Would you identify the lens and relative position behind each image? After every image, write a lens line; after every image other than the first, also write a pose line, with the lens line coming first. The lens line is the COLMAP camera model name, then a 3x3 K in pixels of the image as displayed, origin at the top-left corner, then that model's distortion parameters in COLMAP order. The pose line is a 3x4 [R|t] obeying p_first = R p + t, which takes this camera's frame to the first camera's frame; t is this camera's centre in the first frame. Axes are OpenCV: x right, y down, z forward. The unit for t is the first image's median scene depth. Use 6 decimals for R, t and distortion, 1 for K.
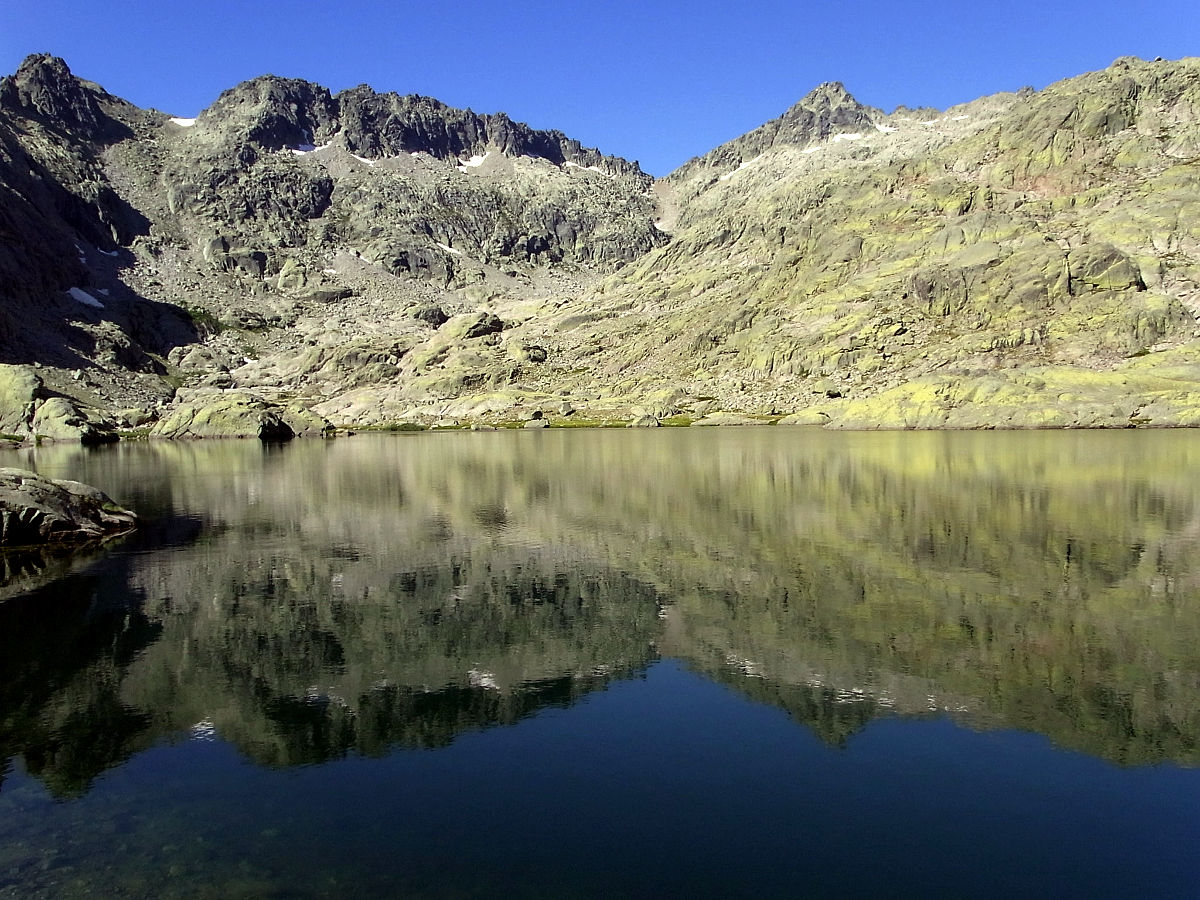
lens RADIAL K [[1051.6, 0, 559.5], [0, 1051.6, 456.5], [0, 0, 1]] dist [-0.084768, 0.023772]
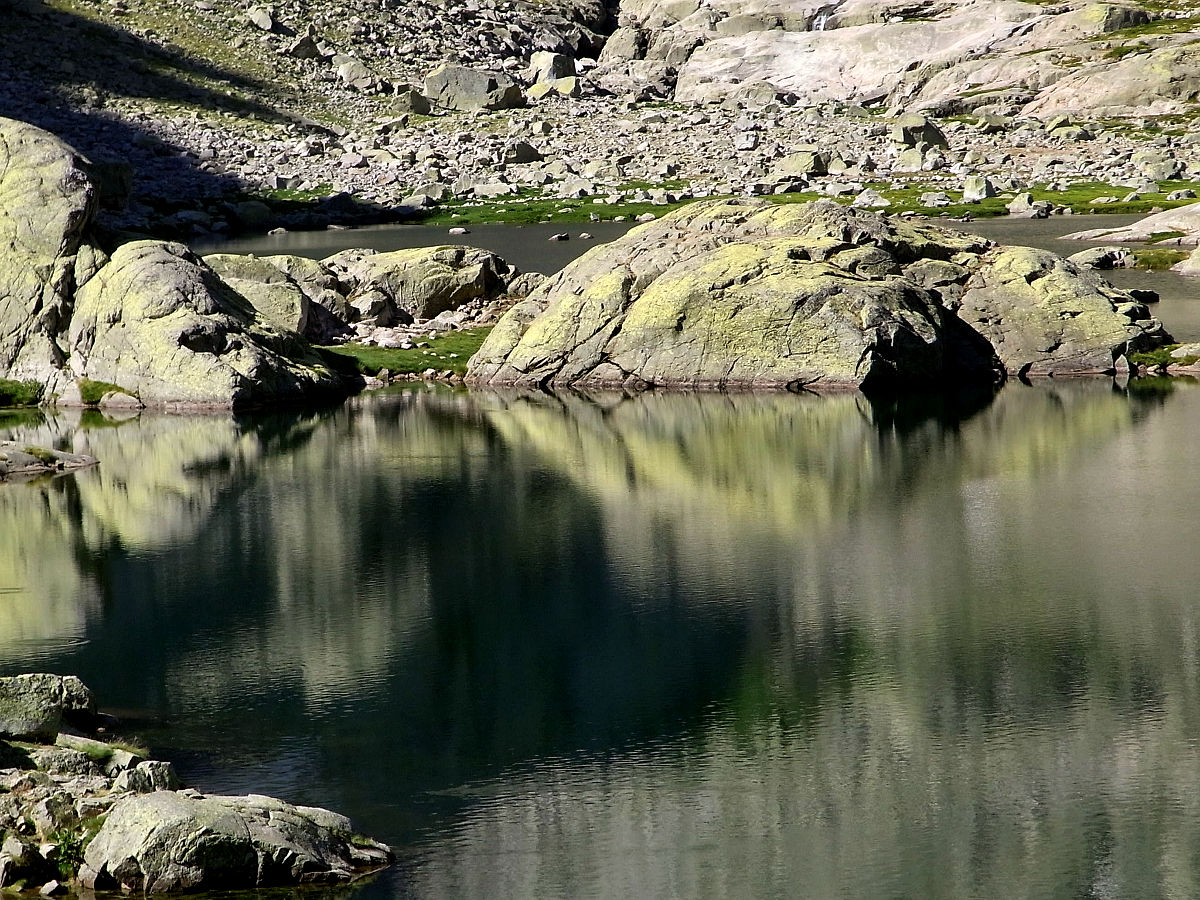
lens RADIAL K [[6034.8, 0, 540.7], [0, 6034.8, 448.3], [0, 0, 1]] dist [0.761659, 0.000000]
pose [[0.931381, 0.015685, -0.363709, 0.191065], [-0.003019, 0.999370, 0.035367, -0.056645], [0.364034, -0.031842, 0.930841, -0.449486]]
